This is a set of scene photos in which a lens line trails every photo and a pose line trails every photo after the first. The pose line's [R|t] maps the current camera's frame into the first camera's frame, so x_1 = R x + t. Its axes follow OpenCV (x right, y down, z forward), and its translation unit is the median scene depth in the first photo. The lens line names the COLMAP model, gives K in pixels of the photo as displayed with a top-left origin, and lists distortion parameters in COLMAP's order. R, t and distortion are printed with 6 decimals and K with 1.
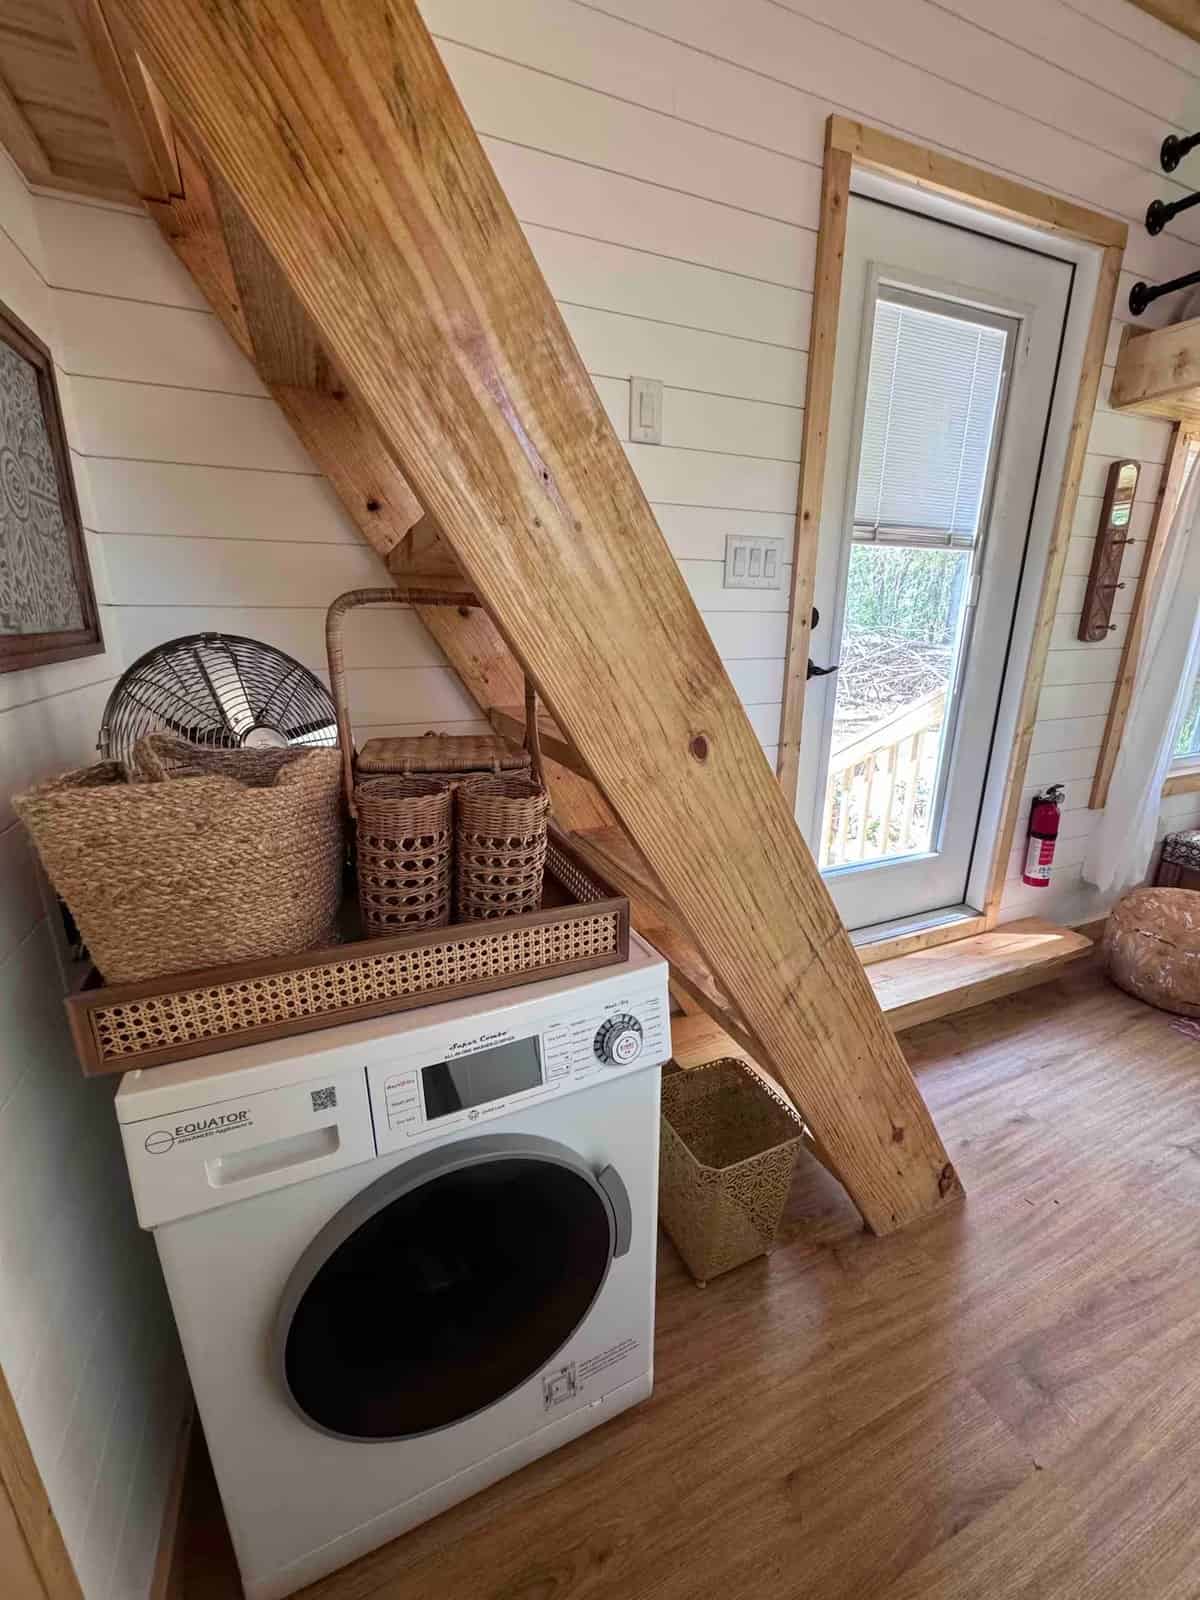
lens RADIAL K [[643.5, 0, 603.6], [0, 643.5, 802.1], [0, 0, 1]] dist [-0.004198, 0.000187]
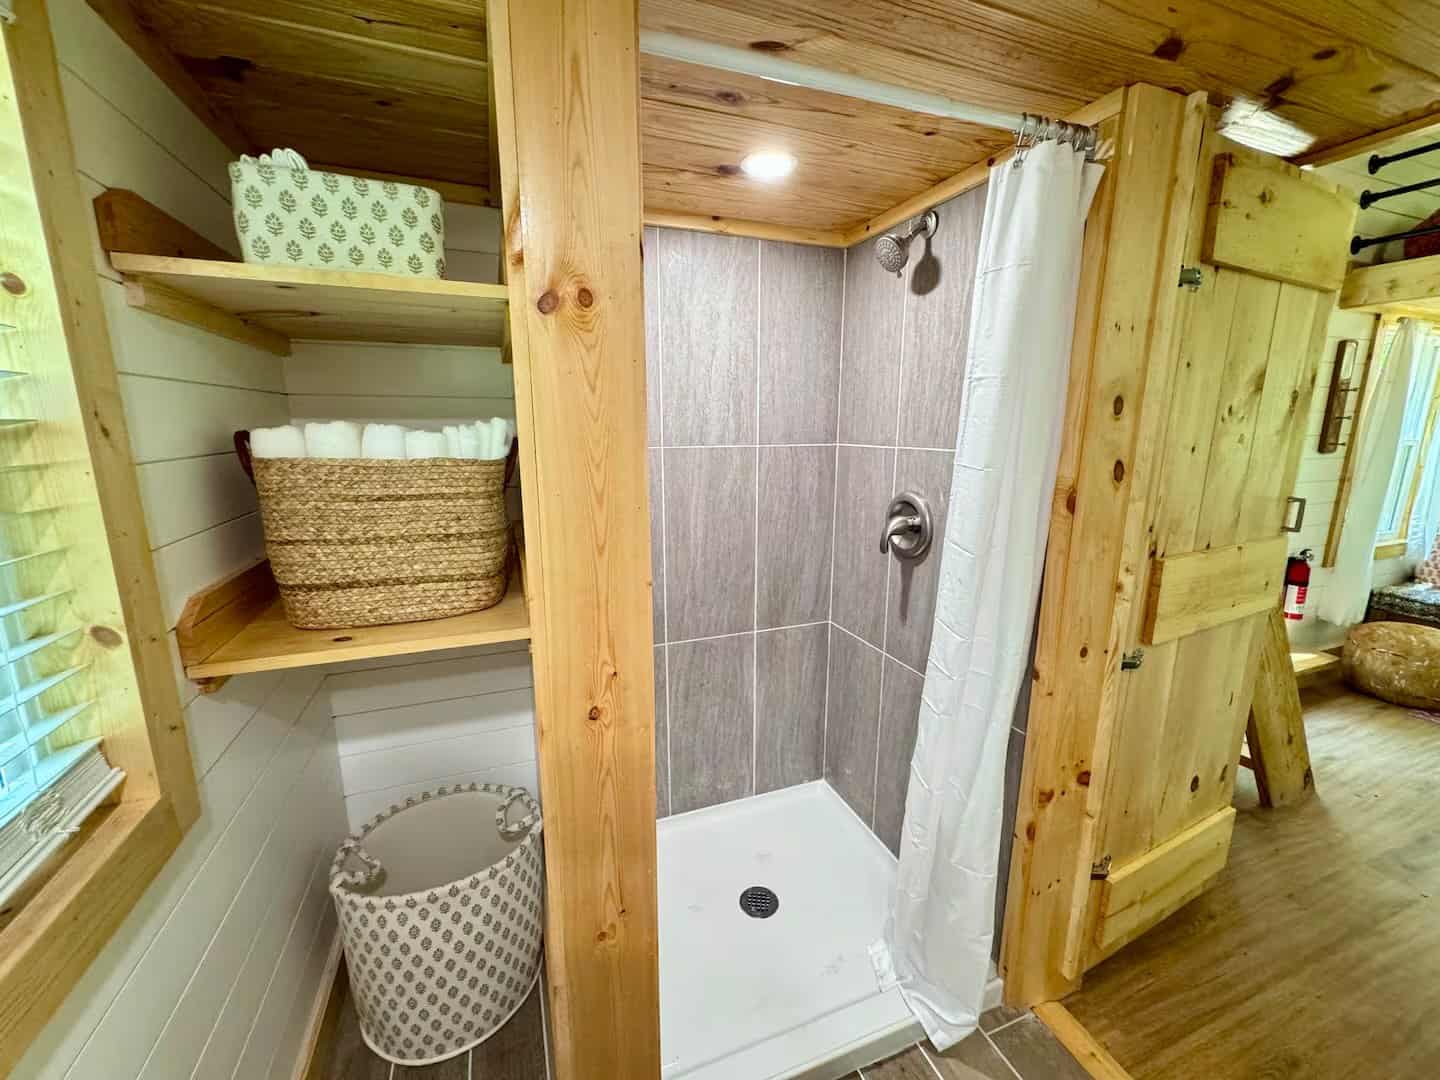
lens RADIAL K [[579.1, 0, 717.8], [0, 579.1, 536.6], [0, 0, 1]] dist [-0.004198, 0.000187]
pose [[0.999056, 0.008726, -0.042549, -0.618251], [-0.012268, 0.996415, -0.083702, 0.076024], [0.041666, 0.084145, 0.995582, -0.395100]]
